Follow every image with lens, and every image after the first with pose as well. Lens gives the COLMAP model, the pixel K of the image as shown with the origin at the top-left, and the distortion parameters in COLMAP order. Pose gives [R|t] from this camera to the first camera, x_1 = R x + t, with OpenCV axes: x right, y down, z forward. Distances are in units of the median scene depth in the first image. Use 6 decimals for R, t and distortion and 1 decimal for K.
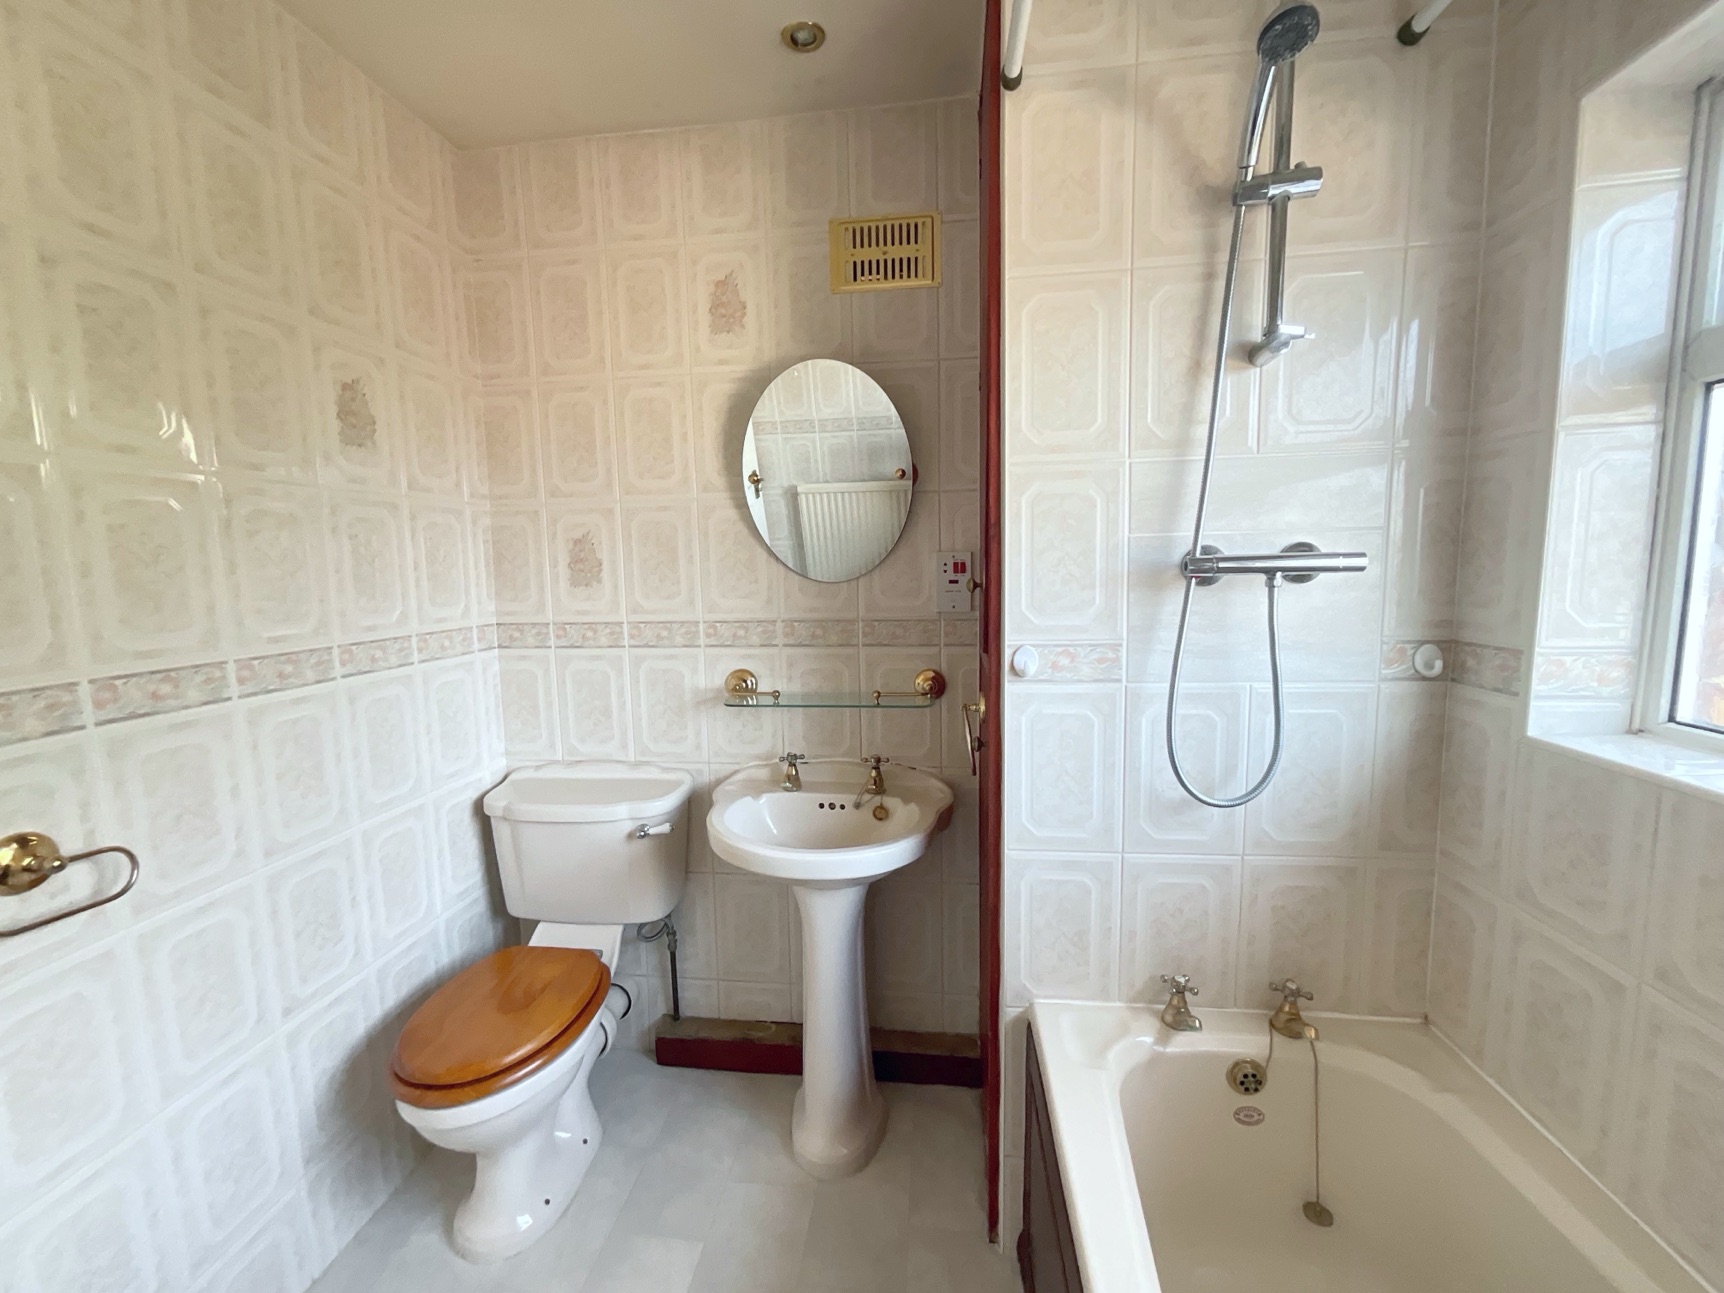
lens RADIAL K [[700.5, 0, 859.4], [0, 700.5, 645.4], [0, 0, 1]] dist [-0.002722, 0.001384]
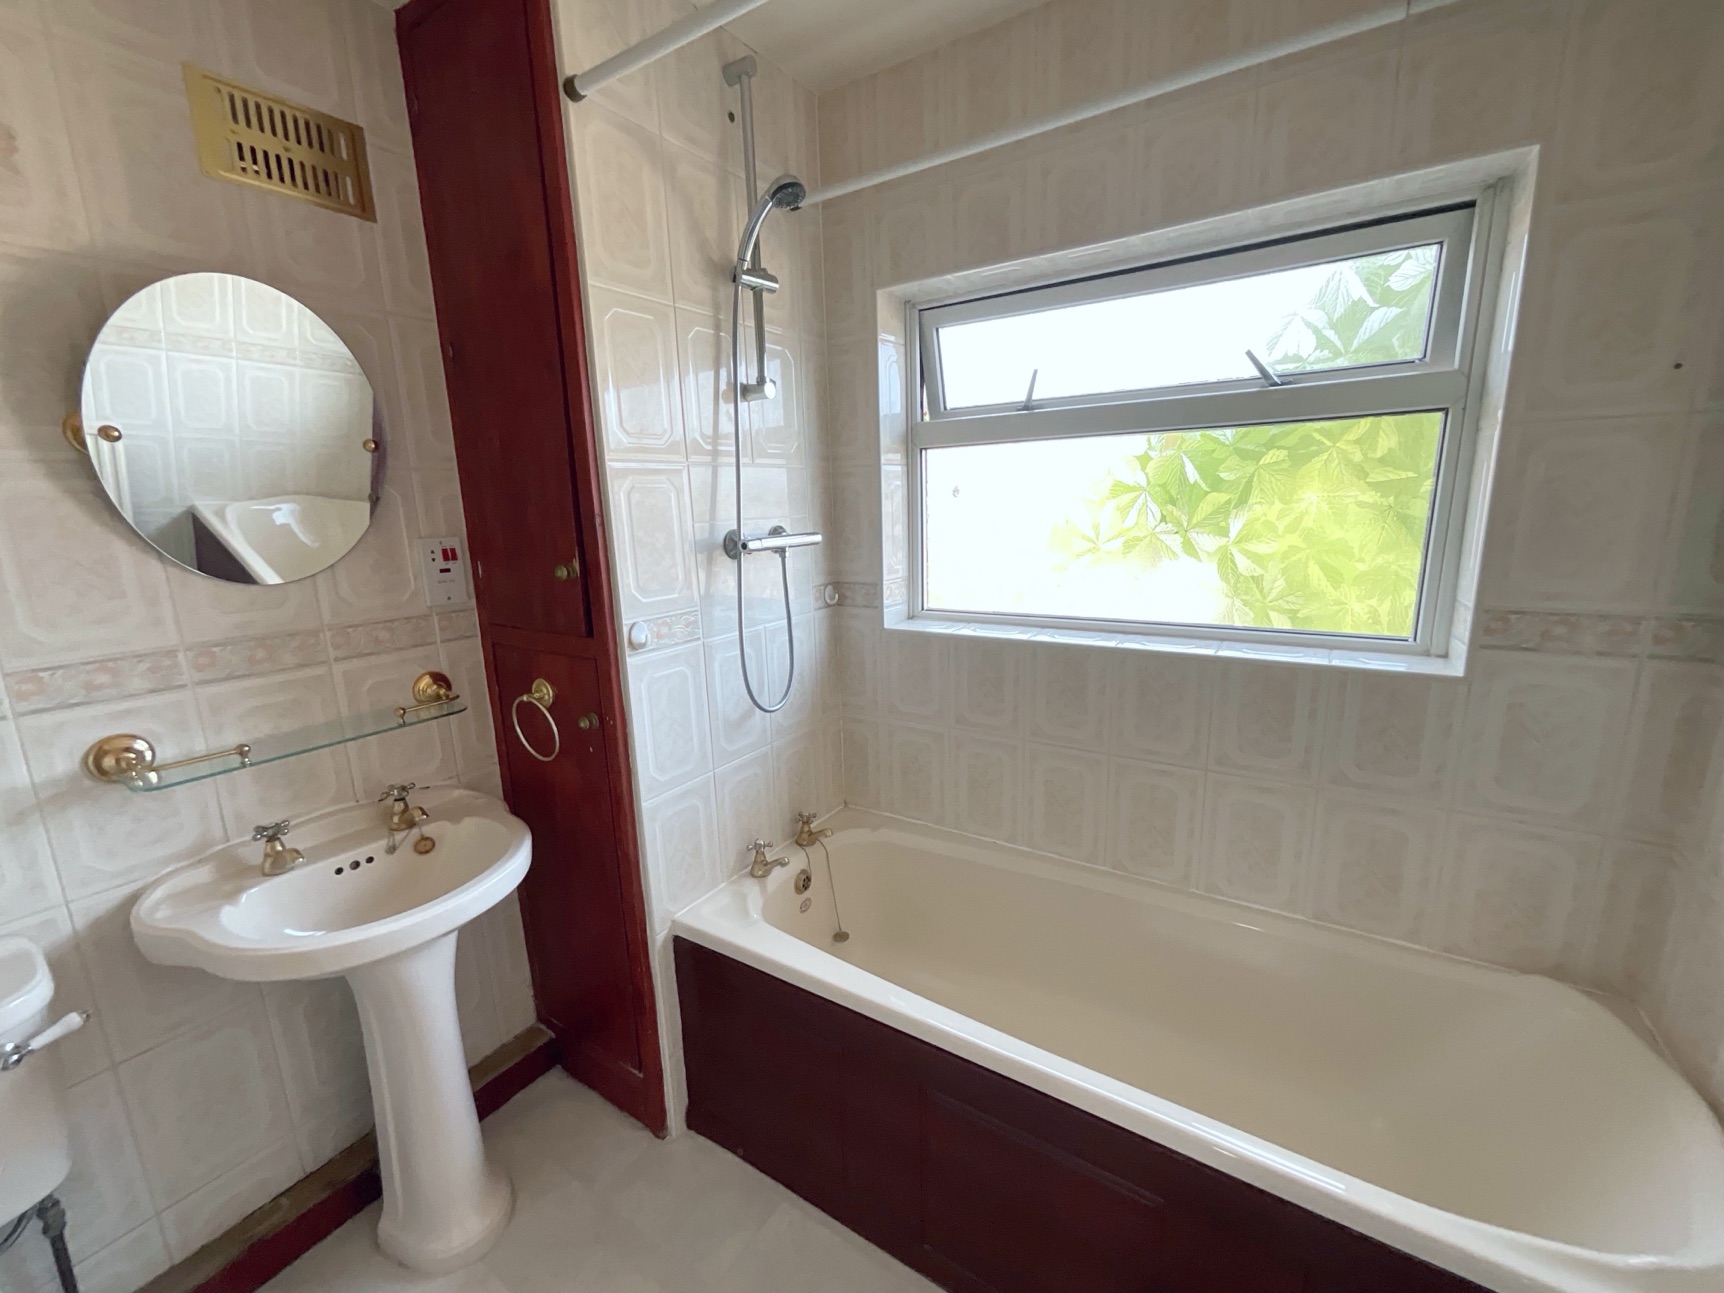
lens RADIAL K [[700.5, 0, 867.5], [0, 700.5, 646.3], [0, 0, 1]] dist [-0.002722, 0.001384]
pose [[0.438579, -0.174770, 0.881535, -0.461317], [0.124321, 0.983276, 0.133089, -0.049754], [-0.890052, 0.051223, 0.452972, 0.117110]]
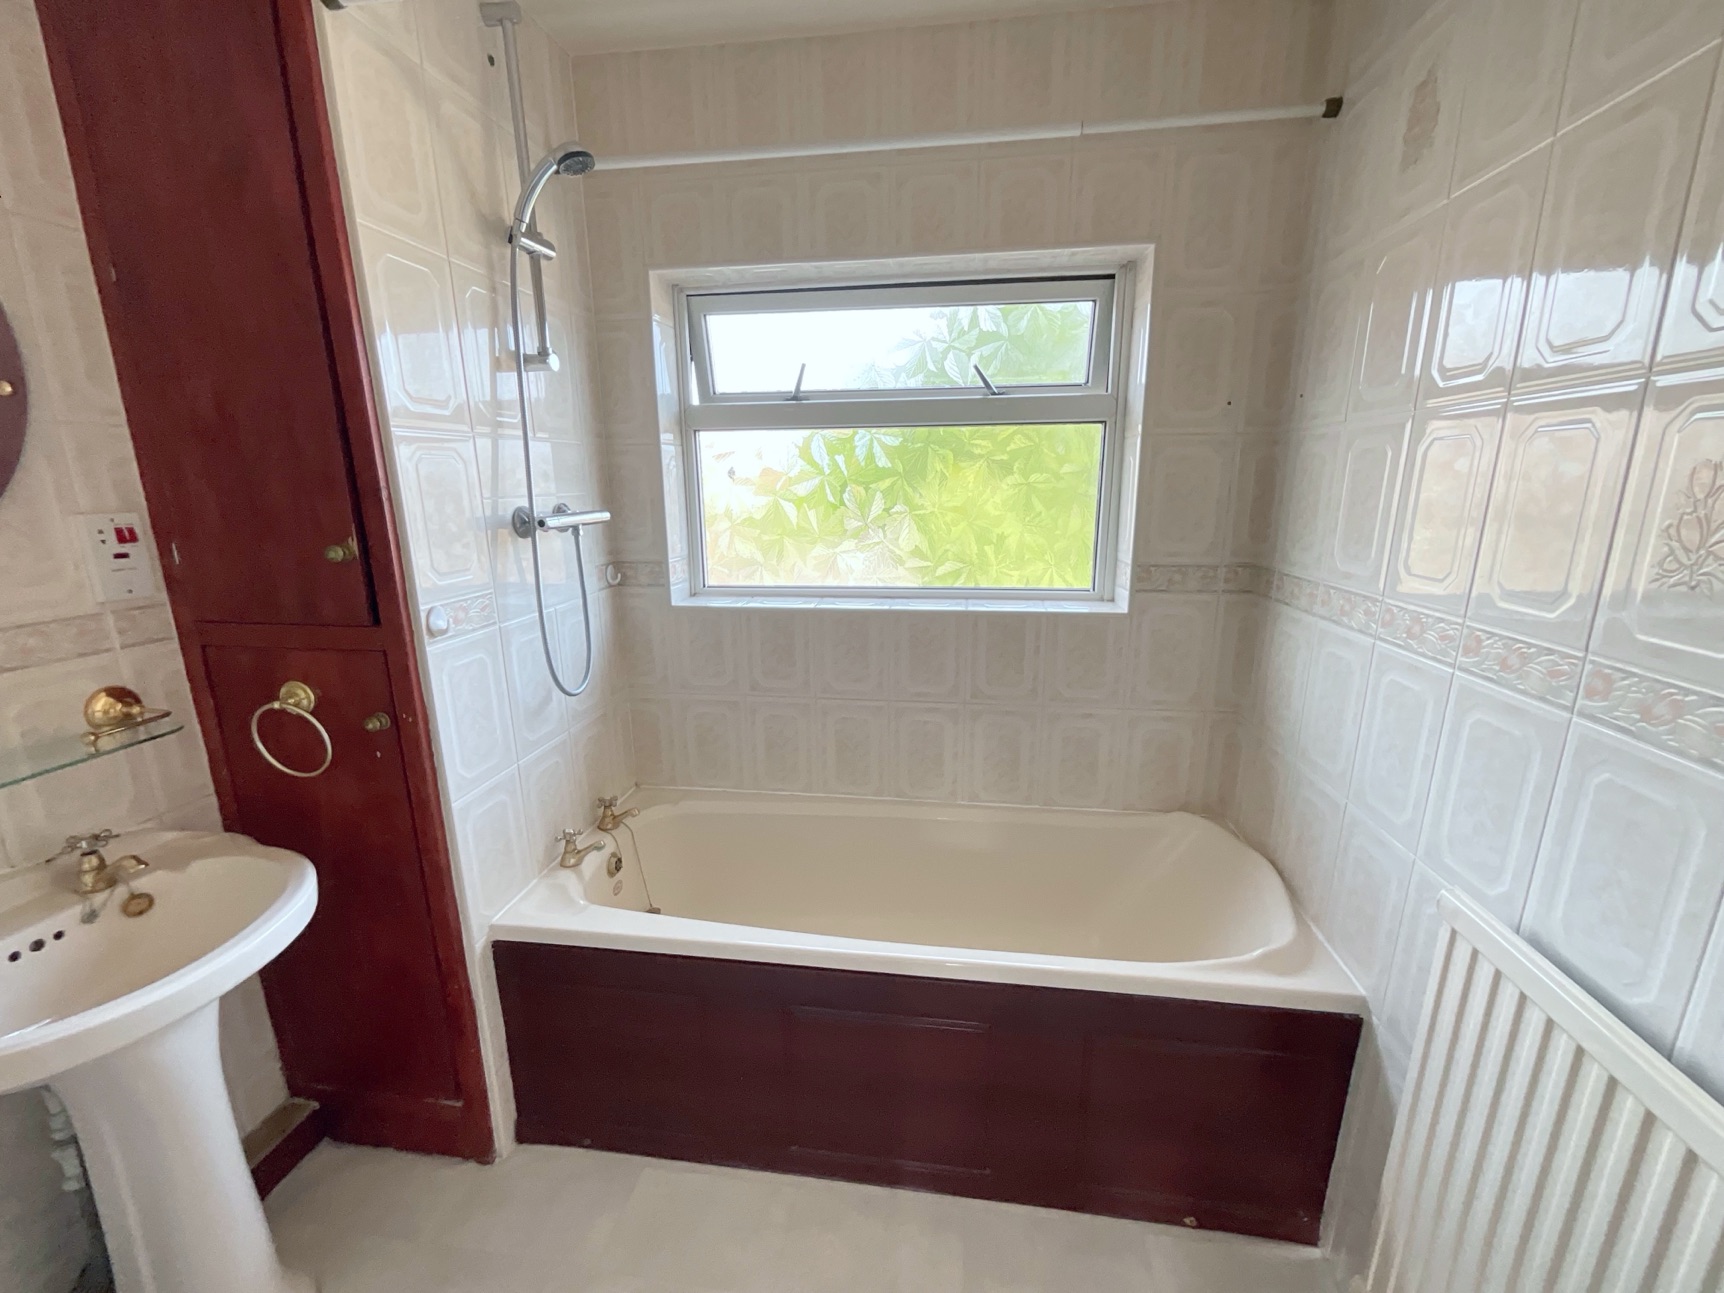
lens RADIAL K [[700.5, 0, 868.2], [0, 700.5, 645.6], [0, 0, 1]] dist [-0.002722, 0.001384]
pose [[0.015514, -0.209398, 0.977707, -0.588761], [0.123517, 0.970737, 0.205945, -0.058536], [-0.992221, 0.117568, 0.040924, 0.248674]]
